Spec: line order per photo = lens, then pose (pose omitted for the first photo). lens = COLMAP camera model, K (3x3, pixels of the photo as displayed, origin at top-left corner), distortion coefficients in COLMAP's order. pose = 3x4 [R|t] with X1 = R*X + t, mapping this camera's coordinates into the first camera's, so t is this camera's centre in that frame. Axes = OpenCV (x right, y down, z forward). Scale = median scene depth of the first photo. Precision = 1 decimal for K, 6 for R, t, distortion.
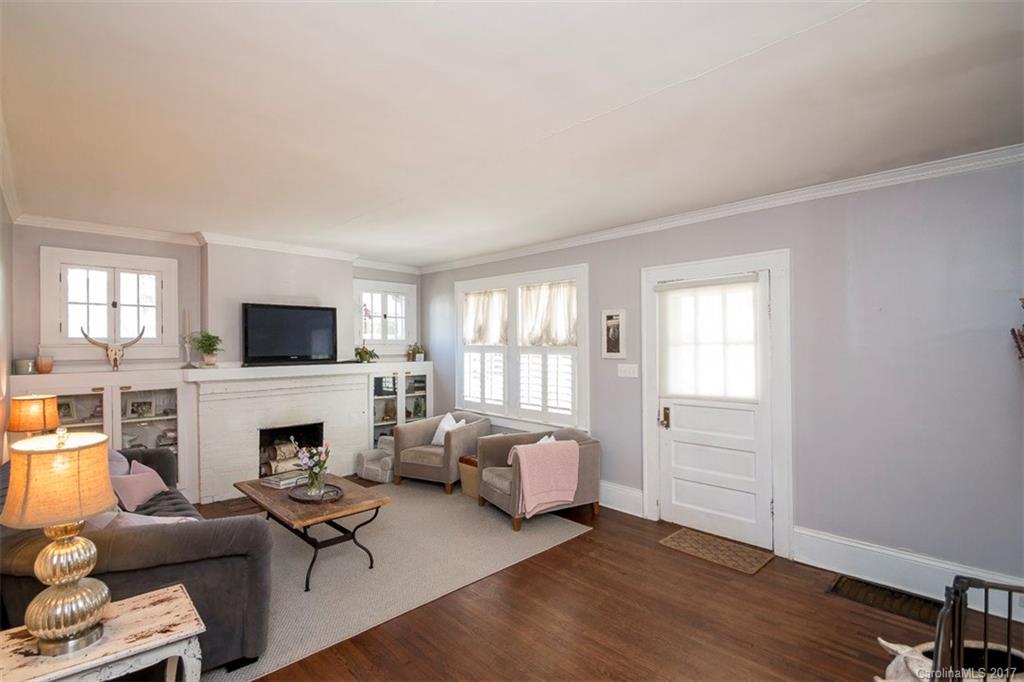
lens RADIAL K [[475.5, 0, 505.6], [0, 475.5, 344.1], [0, 0, 1]] dist [0.000301, -0.000109]
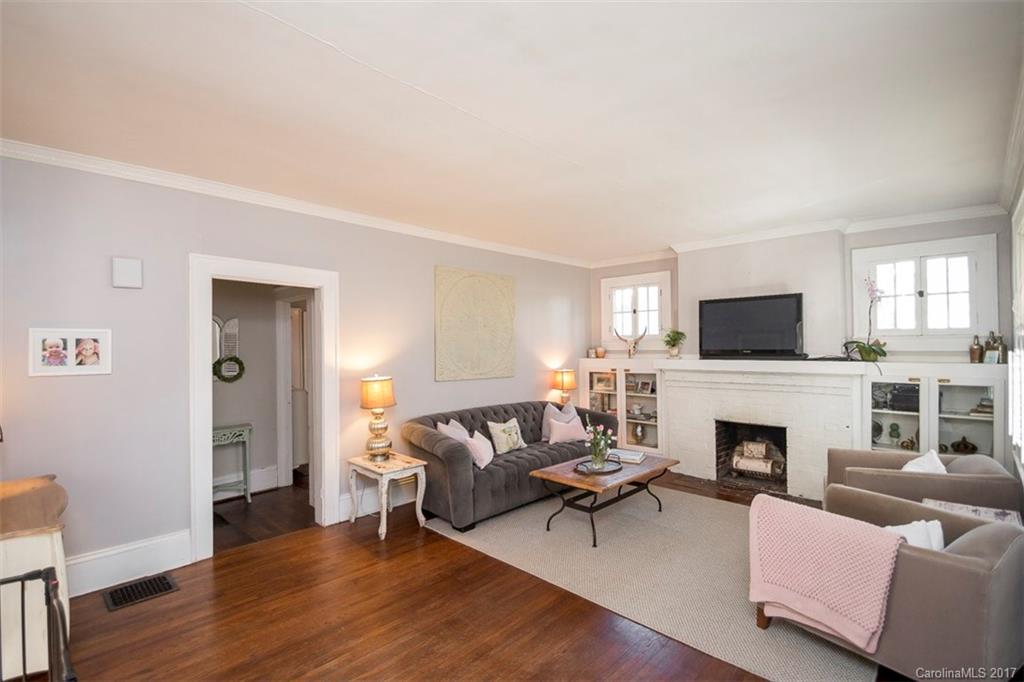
lens RADIAL K [[475.5, 0, 510.7], [0, 475.5, 345.2], [0, 0, 1]] dist [0.000301, -0.000109]
pose [[0.026959, 0.008740, -0.999598, 0.453424], [0.015688, 0.999835, 0.009165, -0.001199], [0.999513, -0.015929, 0.026818, 0.463534]]
